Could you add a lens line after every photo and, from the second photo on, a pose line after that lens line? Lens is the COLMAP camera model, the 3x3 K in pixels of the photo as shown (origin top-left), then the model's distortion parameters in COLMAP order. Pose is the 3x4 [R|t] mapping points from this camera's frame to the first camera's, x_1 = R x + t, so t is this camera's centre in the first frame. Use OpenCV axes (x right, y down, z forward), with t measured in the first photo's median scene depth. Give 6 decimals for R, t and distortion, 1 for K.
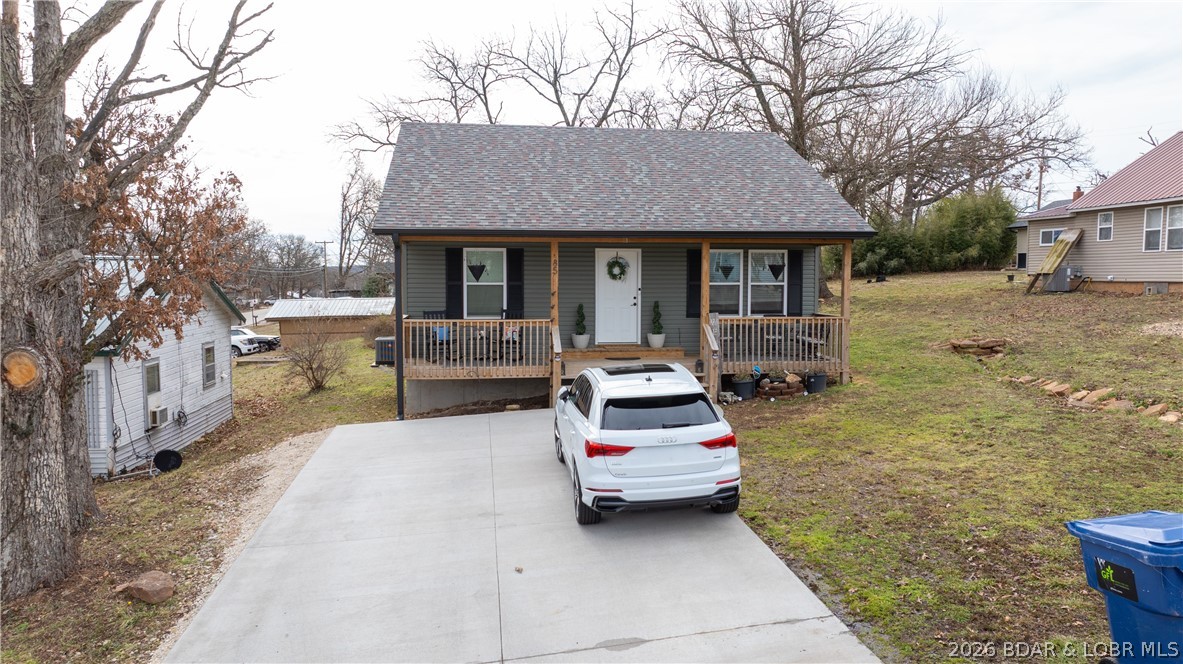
lens RADIAL K [[826.6, 0, 597.0], [0, 826.6, 329.6], [0, 0, 1]] dist [-0.039107, 0.031648]
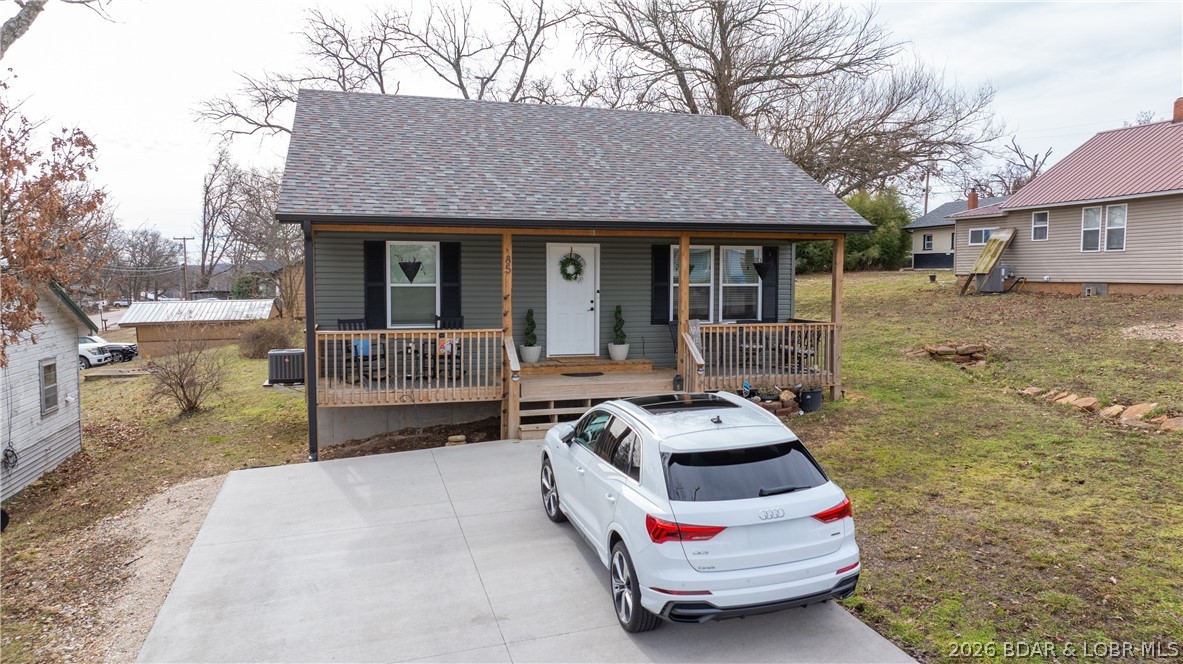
lens RADIAL K [[826.6, 0, 598.4], [0, 826.6, 332.1], [0, 0, 1]] dist [-0.039107, 0.031648]
pose [[0.988708, -0.008620, 0.149606, -0.077563], [0.008088, 0.999959, 0.004167, -0.010999], [-0.149635, -0.002910, 0.988737, 0.165883]]
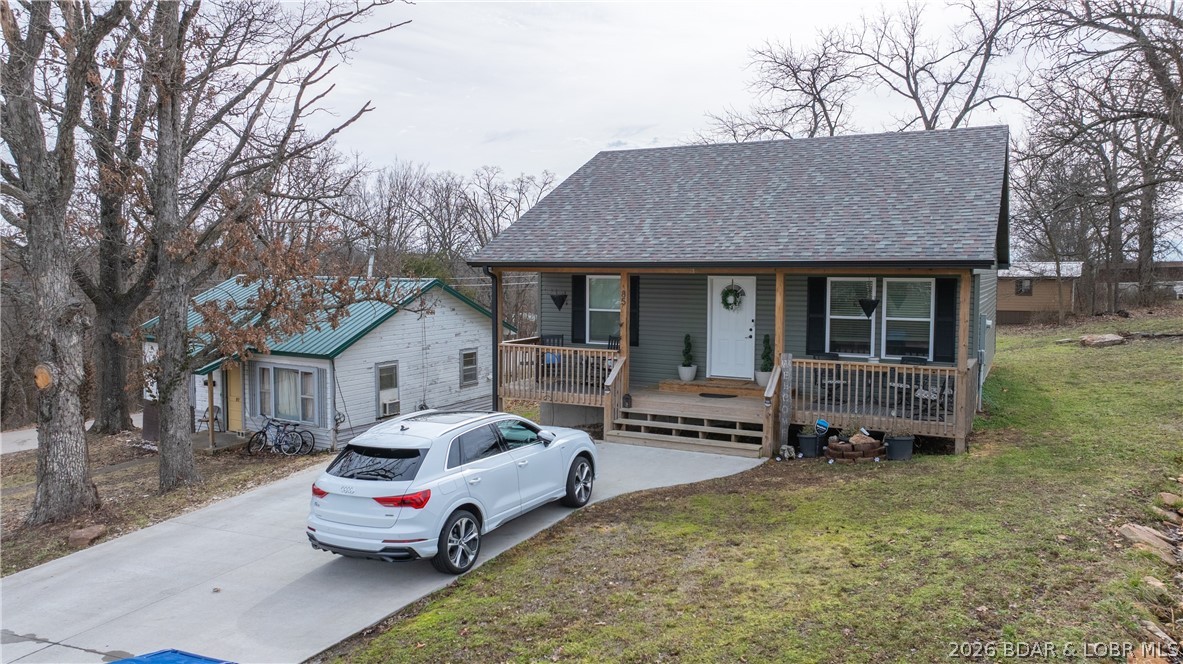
lens RADIAL K [[826.6, 0, 595.8], [0, 826.6, 327.0], [0, 0, 1]] dist [-0.039107, 0.031648]
pose [[0.811980, 0.041854, -0.582182, 0.454384], [-0.041867, 0.999033, 0.013429, -0.048092], [0.582181, 0.013471, 0.812948, 0.162612]]
